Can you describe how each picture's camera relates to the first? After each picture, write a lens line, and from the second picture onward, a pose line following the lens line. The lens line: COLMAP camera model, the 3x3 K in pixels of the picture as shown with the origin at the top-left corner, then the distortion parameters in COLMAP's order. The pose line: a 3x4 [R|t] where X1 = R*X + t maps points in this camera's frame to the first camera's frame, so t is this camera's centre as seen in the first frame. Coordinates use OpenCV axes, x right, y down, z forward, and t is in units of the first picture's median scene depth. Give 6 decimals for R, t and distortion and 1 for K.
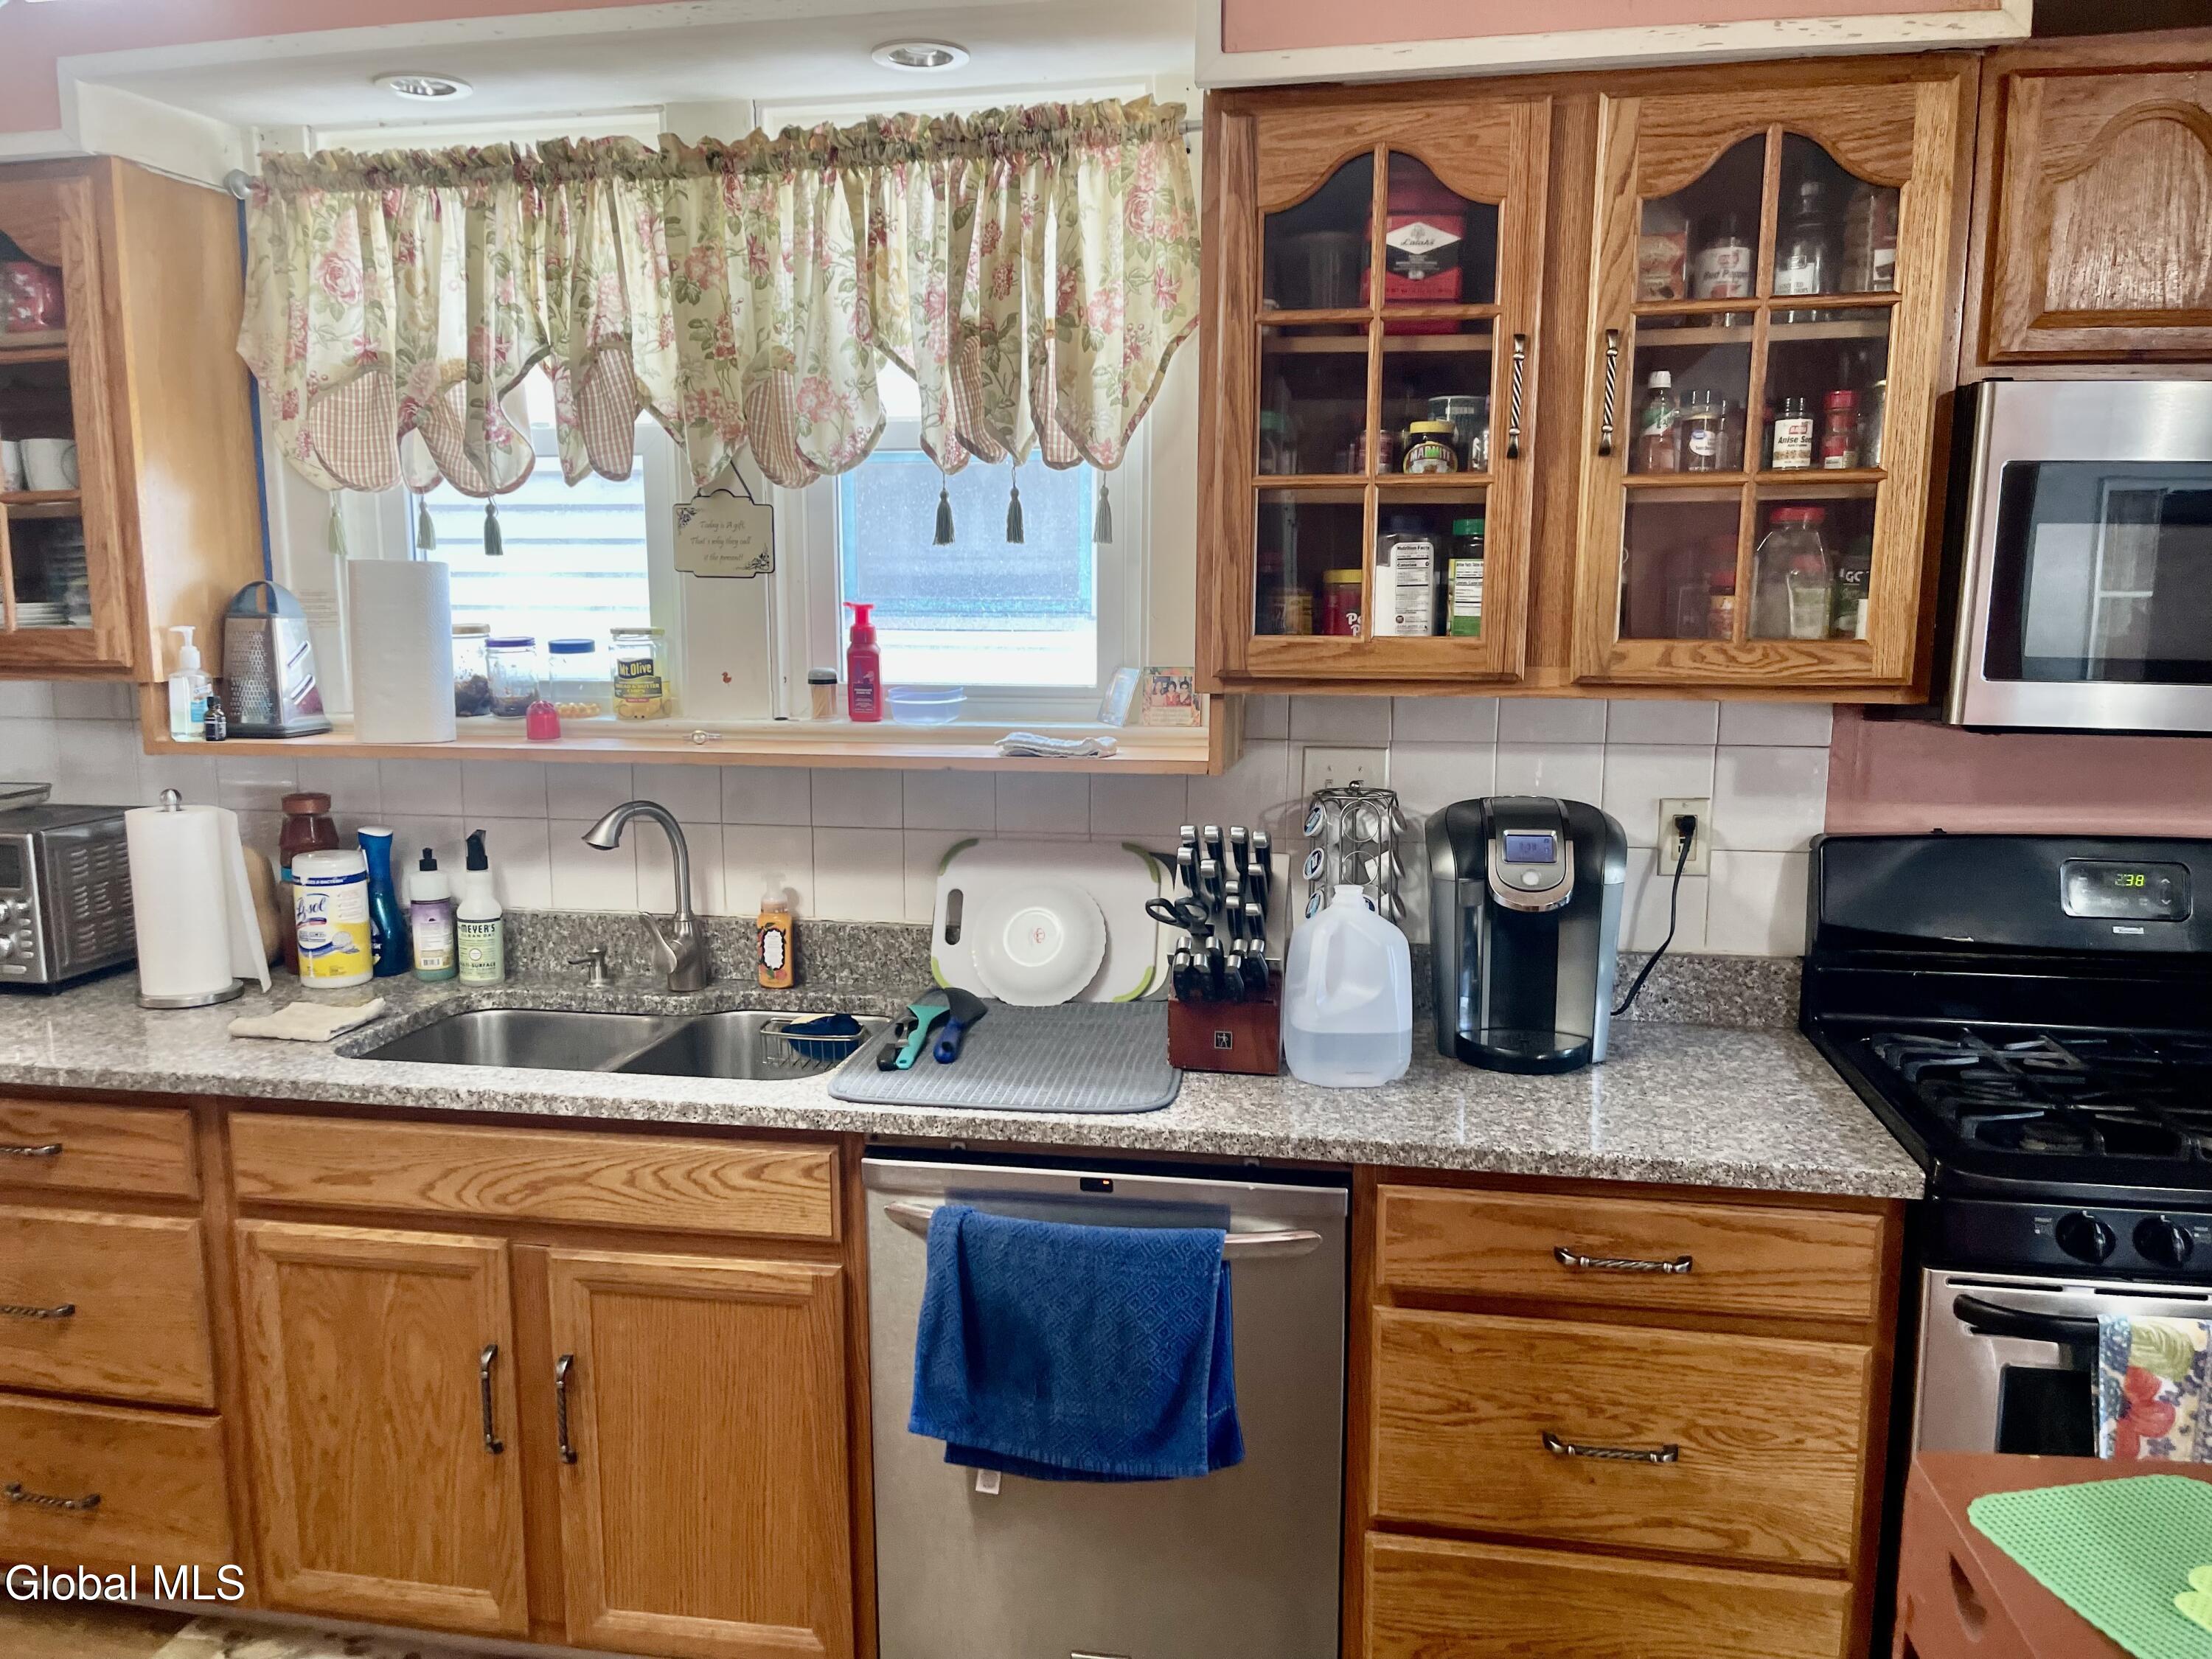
lens RADIAL K [[1617.5, 0, 1112.1], [0, 1617.5, 871.5], [0, 0, 1]] dist [0.051848, -0.068675]
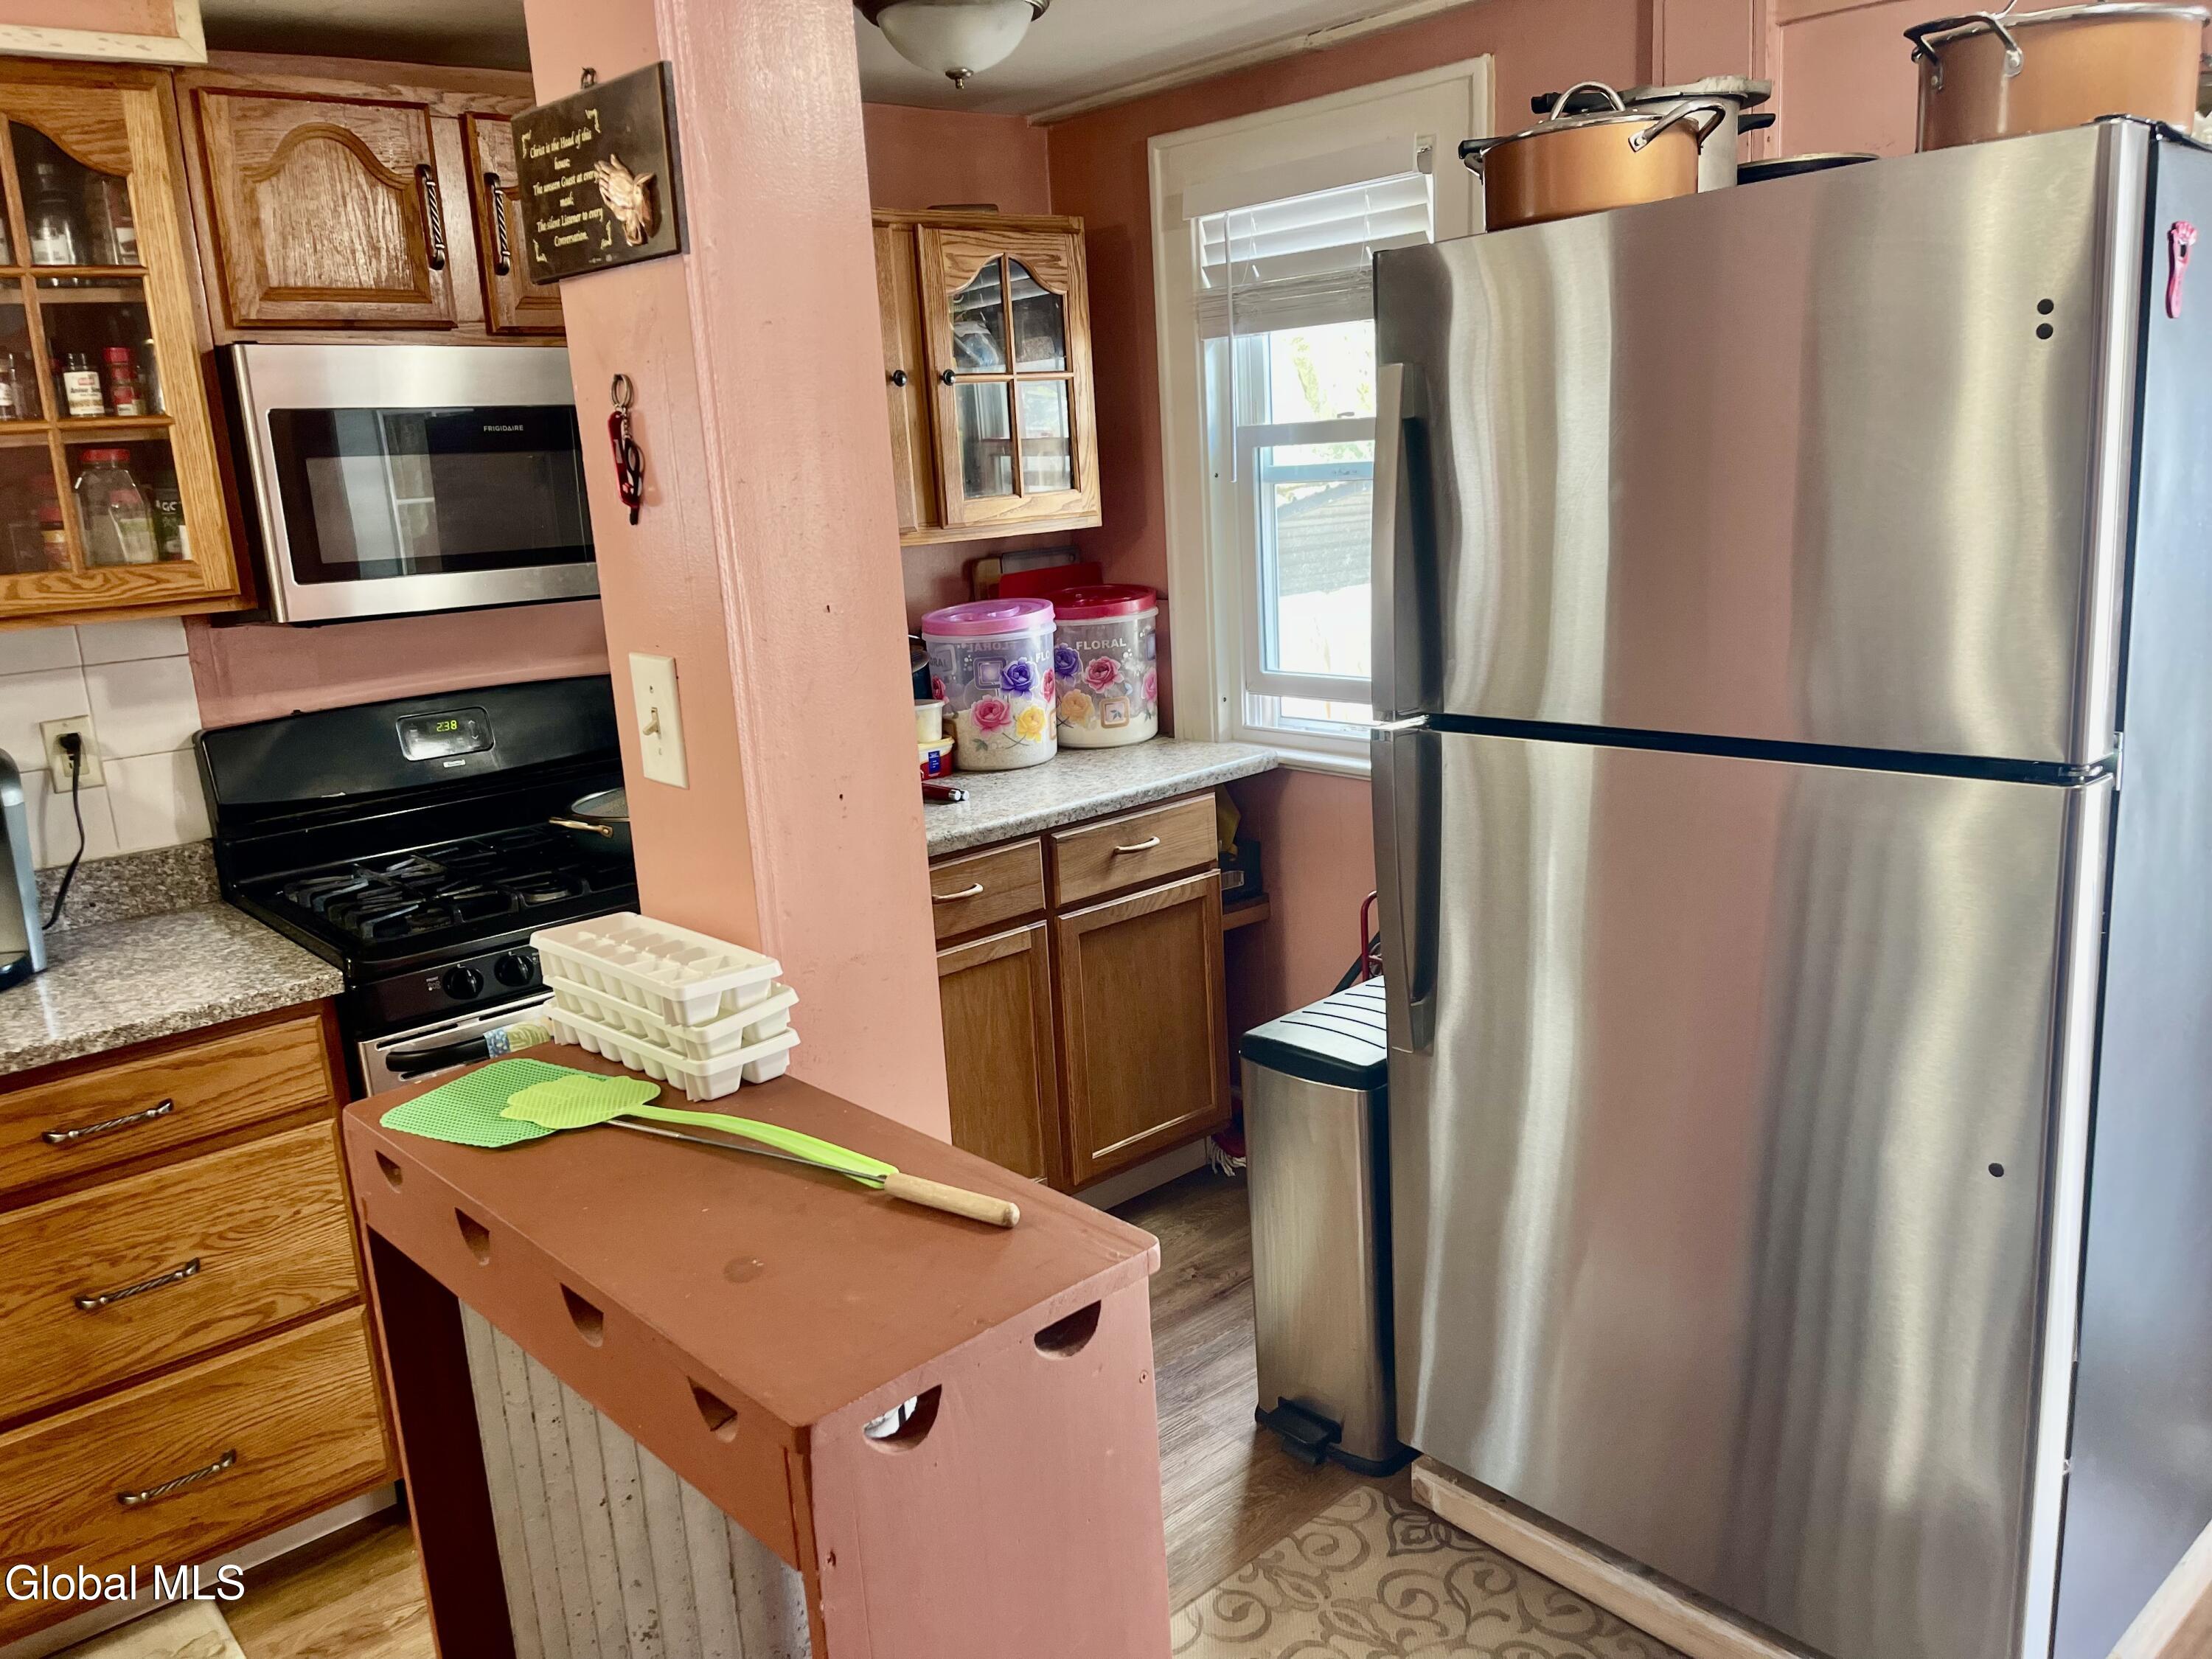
lens RADIAL K [[1592.1, 0, 1025.4], [0, 1592.1, 832.9], [0, 0, 1]] dist [0.095512, -0.133863]
pose [[0.629429, -0.211221, 0.747800, -0.080361], [0.187211, 0.975221, 0.117880, 0.026885], [-0.754169, 0.065799, 0.653375, -0.217993]]
